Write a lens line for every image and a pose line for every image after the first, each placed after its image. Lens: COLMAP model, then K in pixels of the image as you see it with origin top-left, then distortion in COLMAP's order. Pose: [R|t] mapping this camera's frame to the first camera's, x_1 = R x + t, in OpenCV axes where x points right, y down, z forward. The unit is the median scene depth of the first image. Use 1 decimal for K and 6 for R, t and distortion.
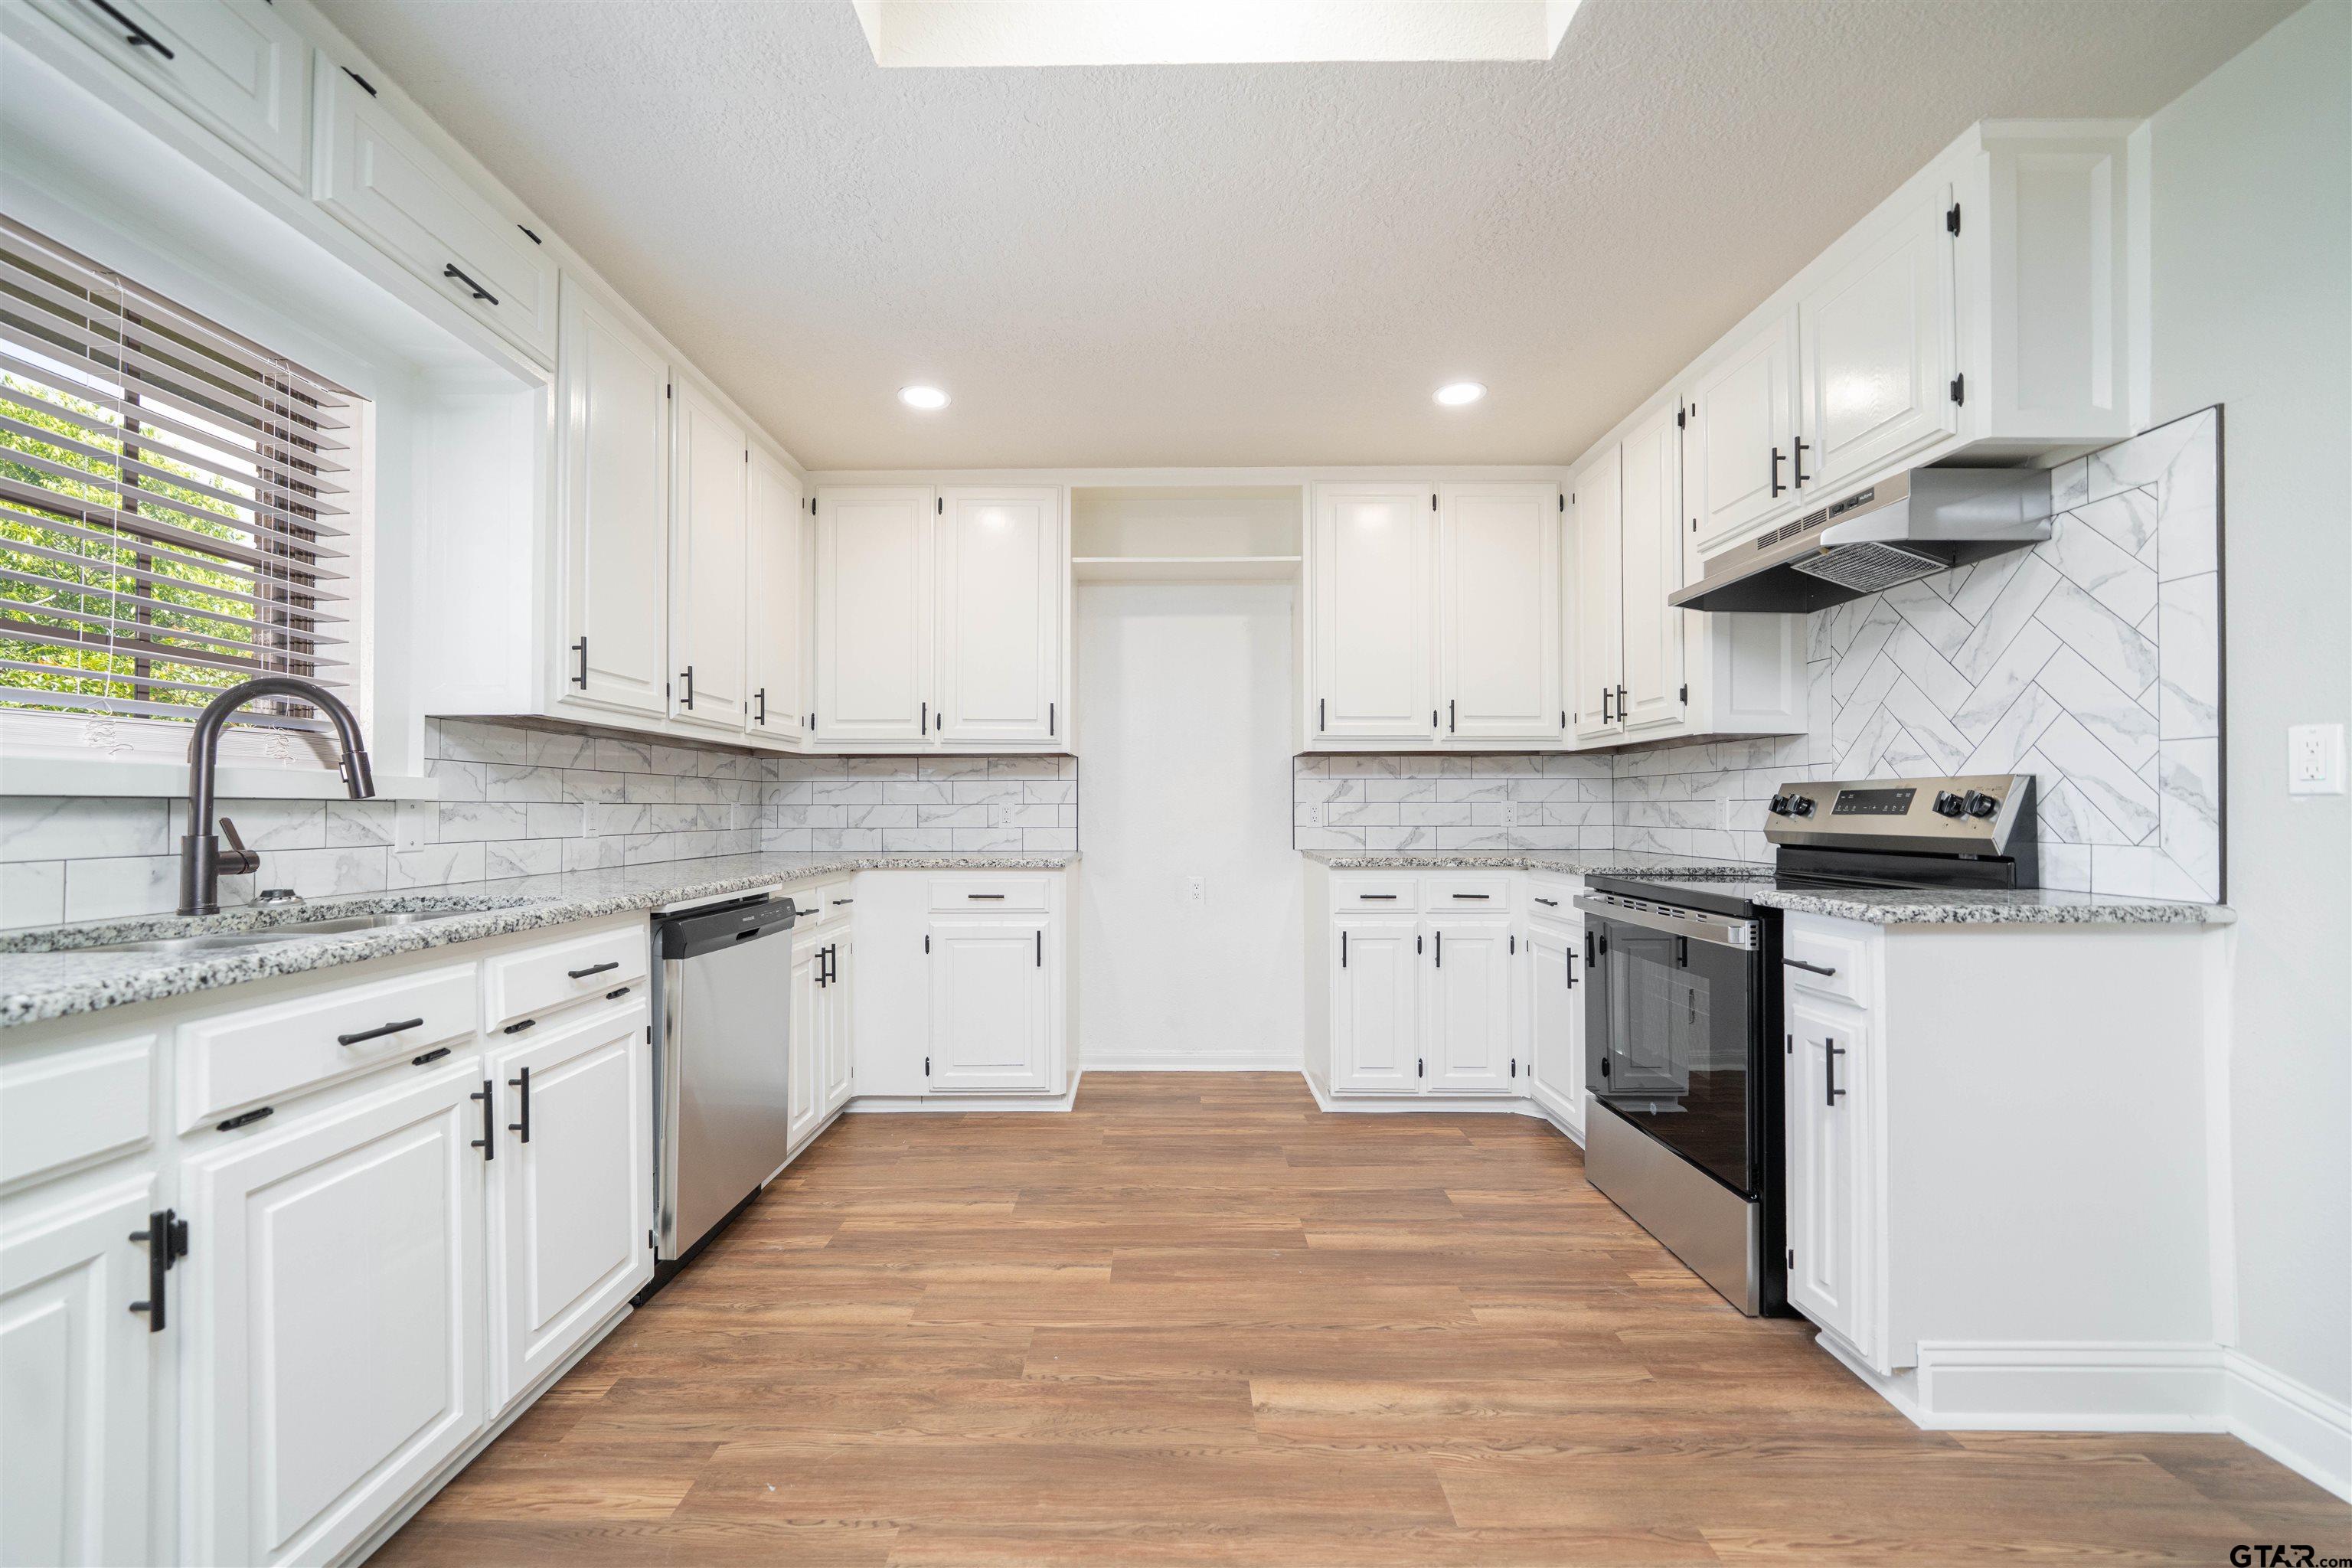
lens RADIAL K [[930.8, 0, 1173.3], [0, 930.8, 792.5], [0, 0, 1]] dist [-0.003353, -0.000337]
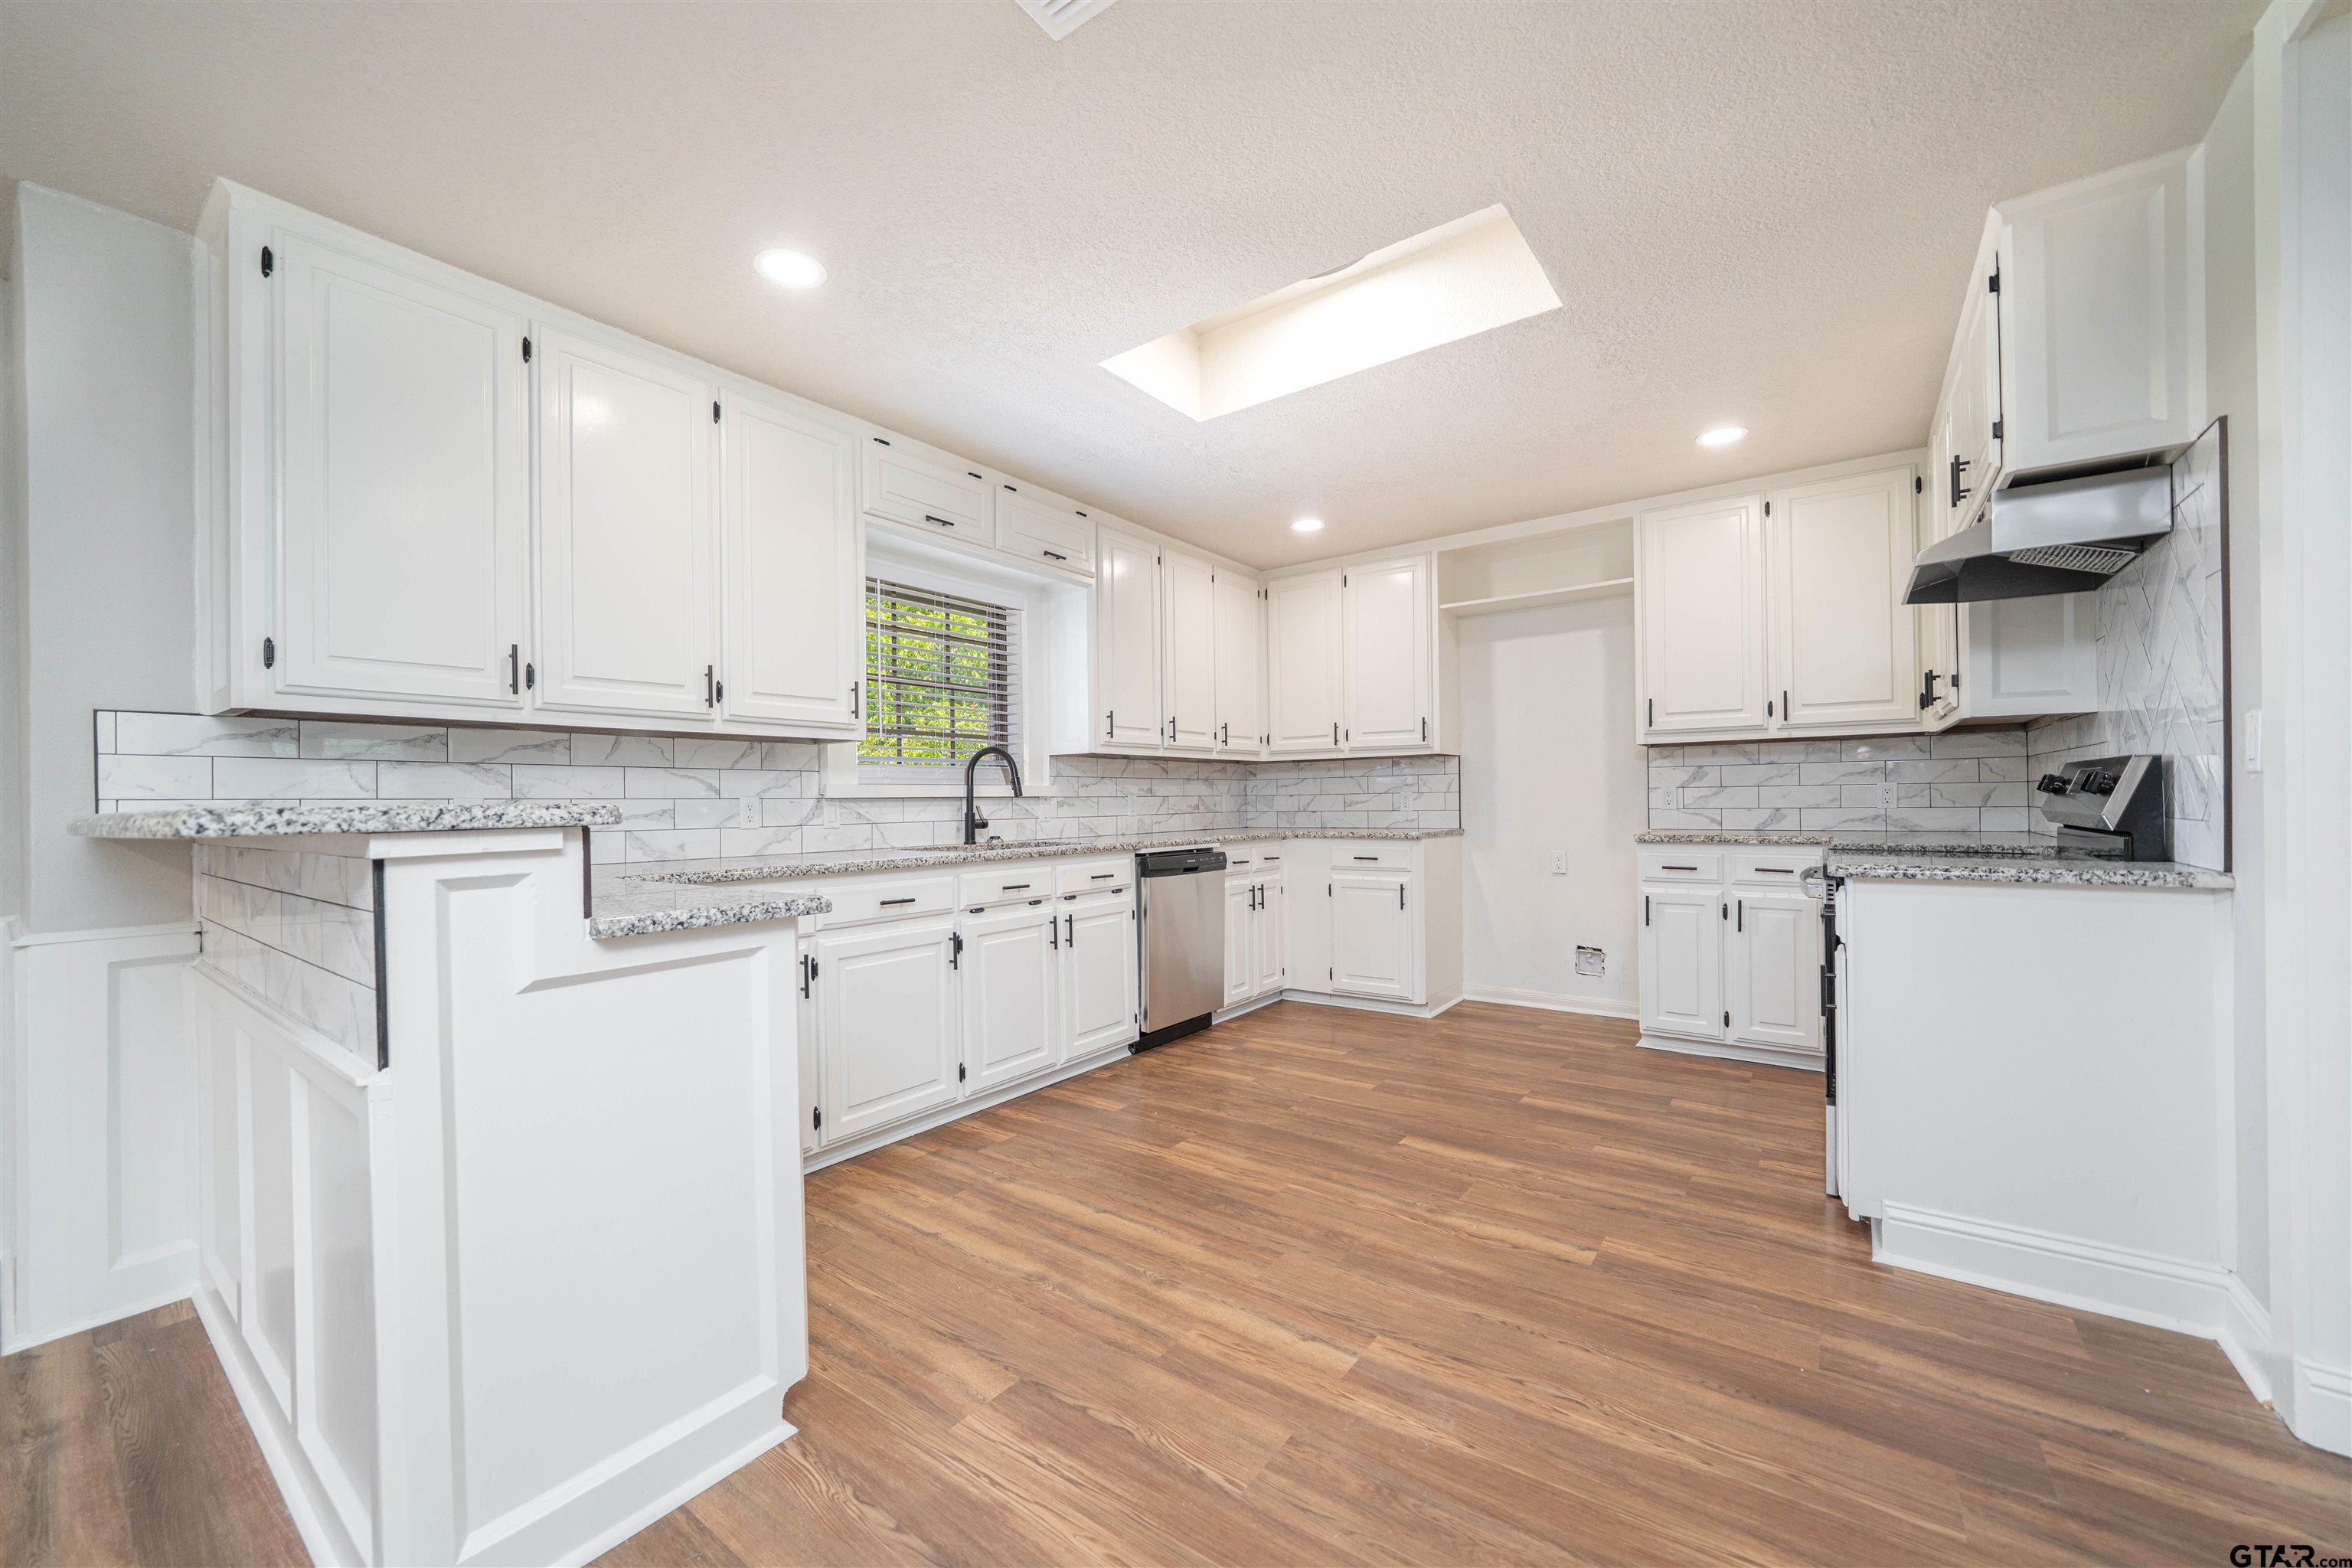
lens RADIAL K [[924.2, 0, 1176.0], [0, 924.2, 784.0], [0, 0, 1]] dist [0.000346, 0.000024]
pose [[0.812800, -0.019646, -0.582211, 0.579793], [0.022469, 0.999745, -0.002367, -0.008045], [0.582109, -0.011158, 0.813034, -0.475096]]
